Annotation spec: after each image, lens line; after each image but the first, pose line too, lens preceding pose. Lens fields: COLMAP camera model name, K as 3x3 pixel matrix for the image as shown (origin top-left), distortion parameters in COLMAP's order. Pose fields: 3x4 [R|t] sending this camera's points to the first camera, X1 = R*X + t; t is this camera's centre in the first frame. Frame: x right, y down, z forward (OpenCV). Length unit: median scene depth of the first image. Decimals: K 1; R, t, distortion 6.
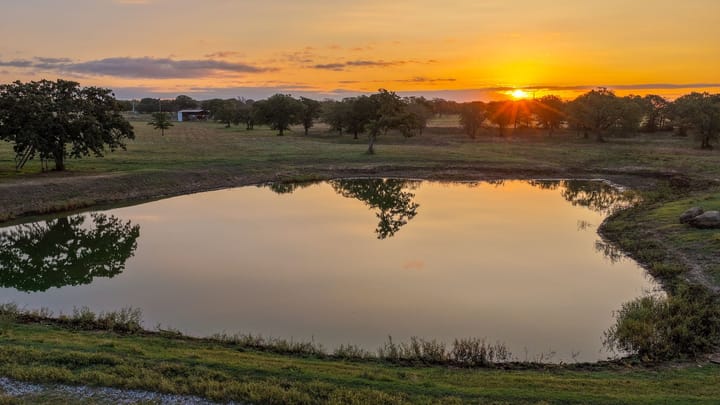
lens RADIAL K [[607.4, 0, 358.2], [0, 607.4, 162.1], [0, 0, 1]] dist [0.005084, 0.003805]
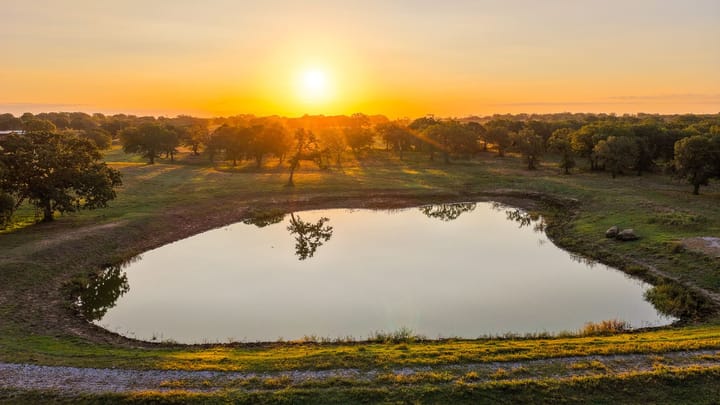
lens RADIAL K [[607.4, 0, 358.2], [0, 607.4, 162.1], [0, 0, 1]] dist [0.005084, 0.003805]
pose [[0.939165, -0.028118, 0.342313, -0.246514], [0.033556, 0.999387, -0.009973, -0.040894], [-0.341823, 0.020853, 0.939533, -0.103705]]
